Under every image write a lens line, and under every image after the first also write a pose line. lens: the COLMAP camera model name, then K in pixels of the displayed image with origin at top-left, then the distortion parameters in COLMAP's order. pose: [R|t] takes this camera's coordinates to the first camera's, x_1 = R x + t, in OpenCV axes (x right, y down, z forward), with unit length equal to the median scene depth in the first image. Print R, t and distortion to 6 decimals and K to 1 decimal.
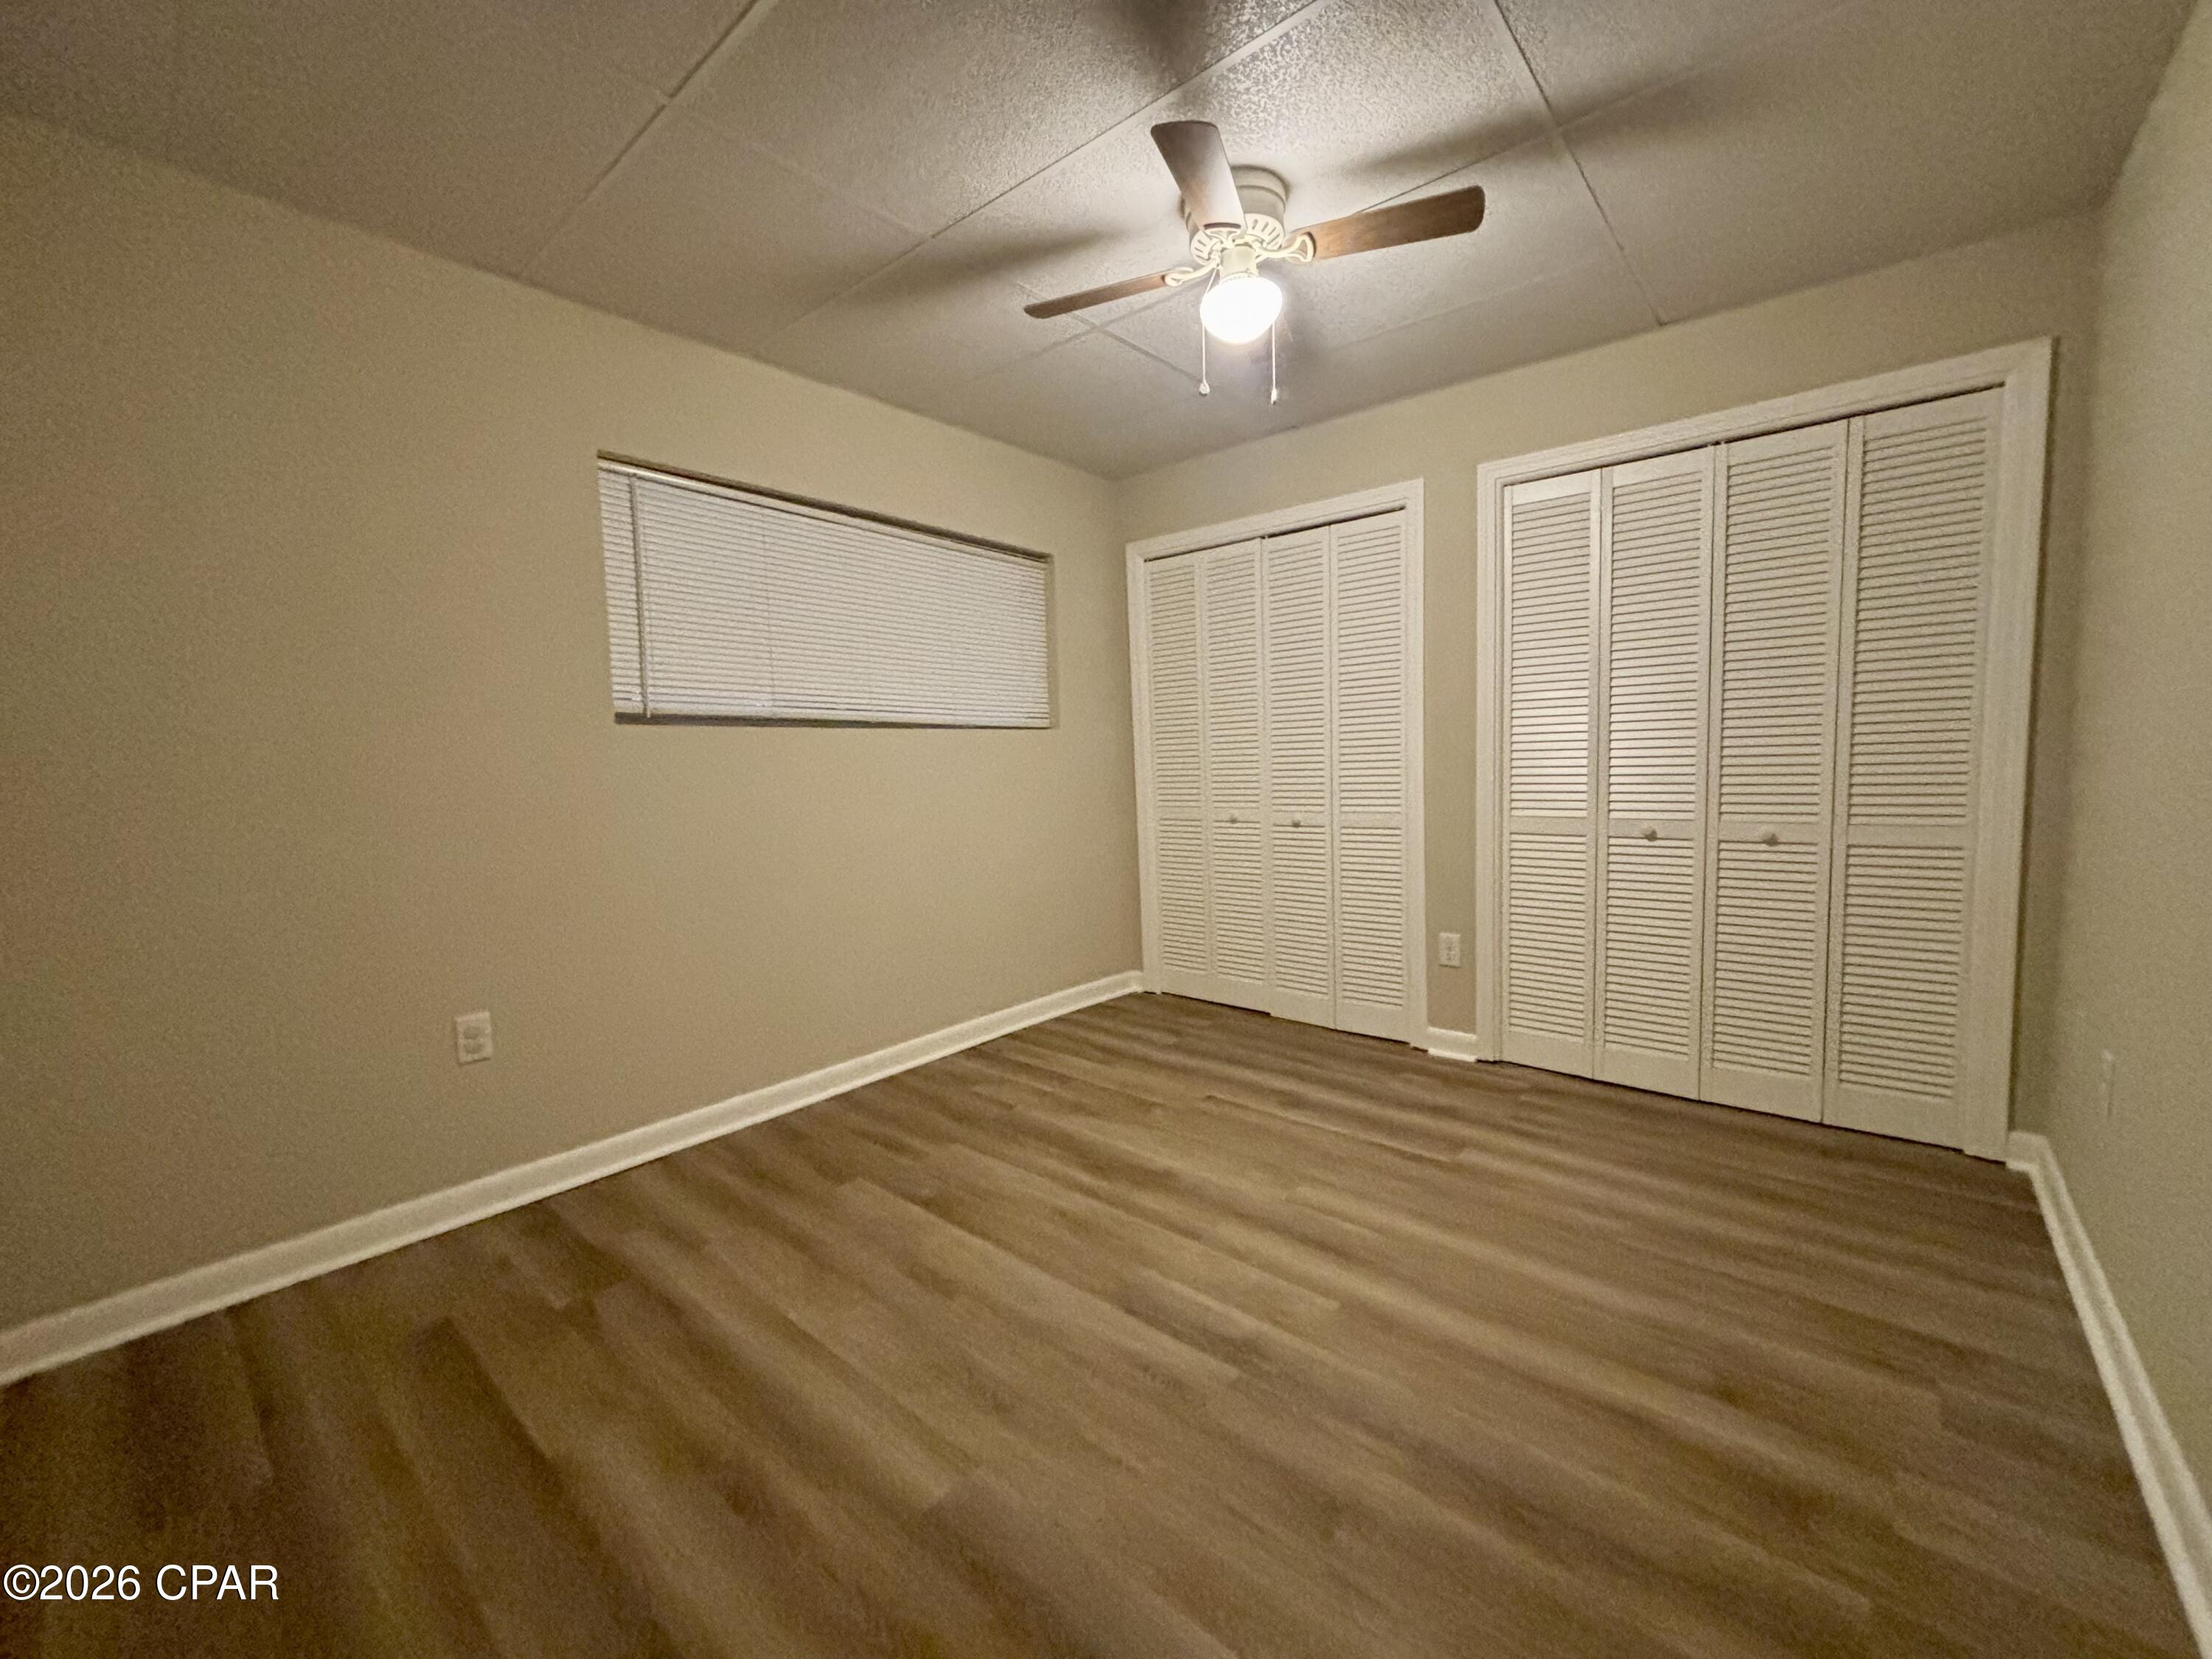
lens RADIAL K [[888.9, 0, 1106.0], [0, 888.9, 829.5], [0, 0, 1]] dist [-0.000102, 0.000990]
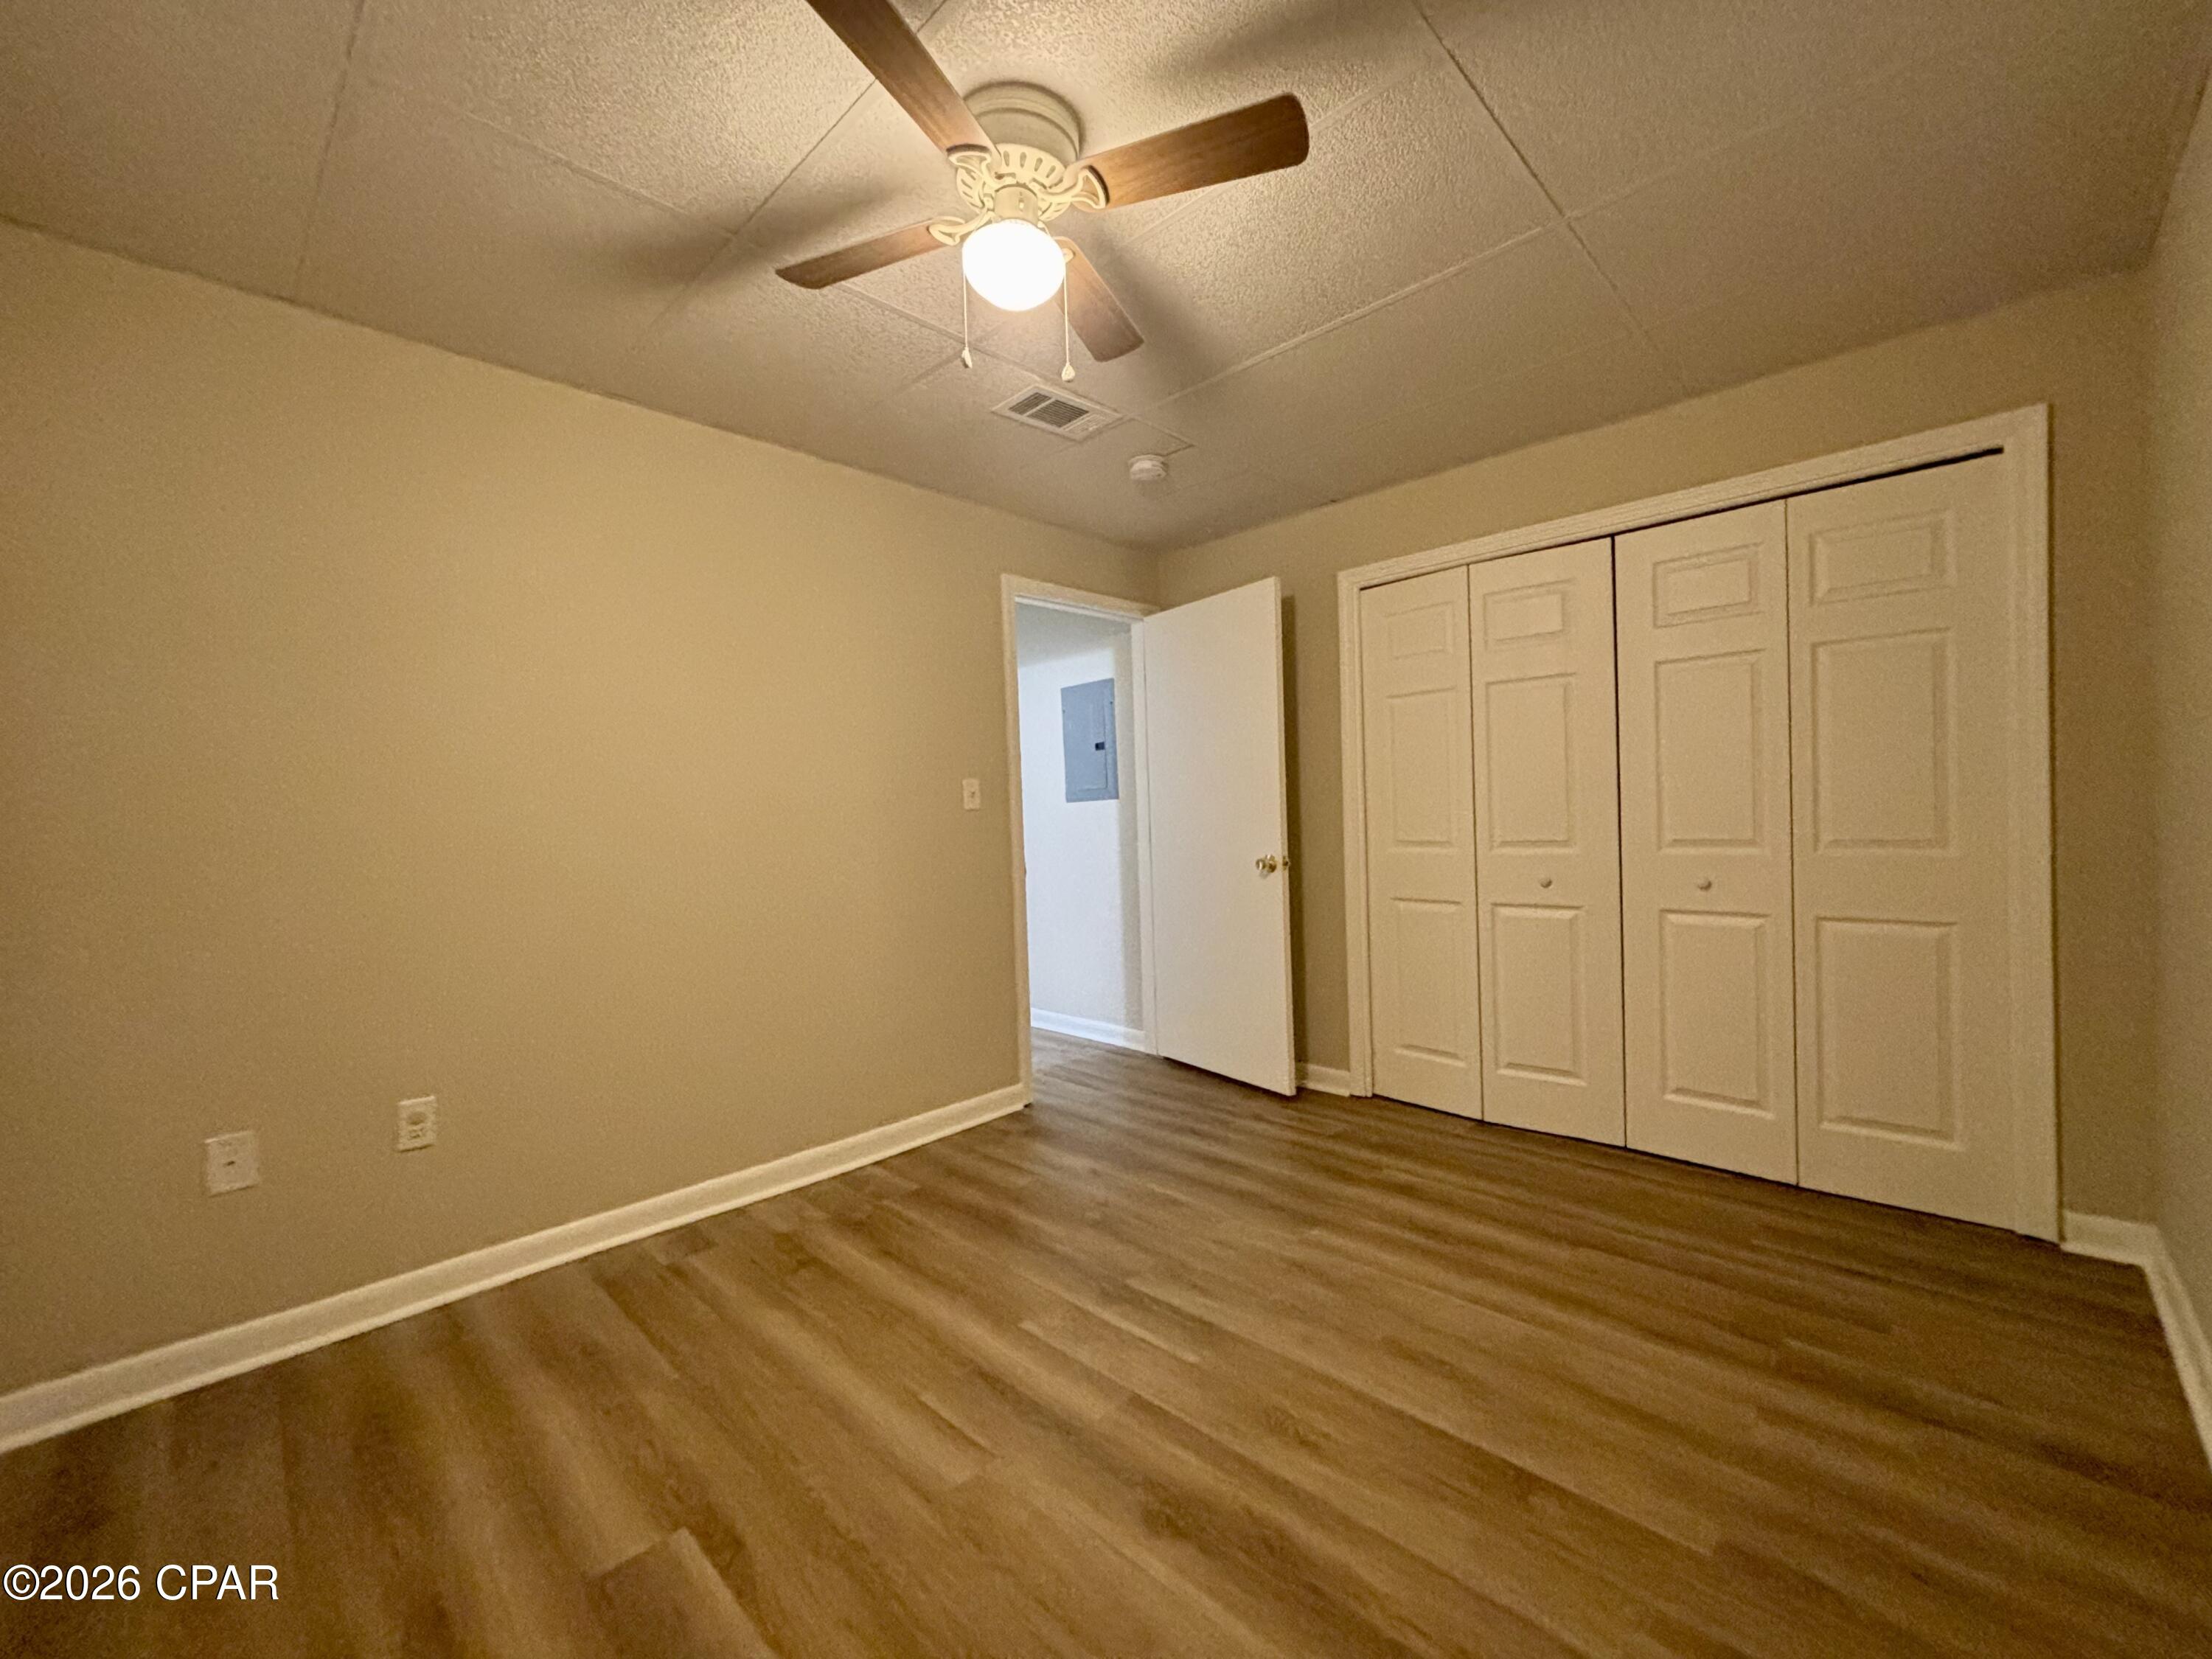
lens RADIAL K [[888.9, 0, 1106.0], [0, 888.9, 829.5], [0, 0, 1]] dist [-0.000102, 0.000990]
pose [[-0.996329, 0.049503, 0.069841, 0.046480], [0.056984, 0.992347, 0.109546, -0.176775], [-0.063884, 0.113124, -0.991525, 1.882073]]
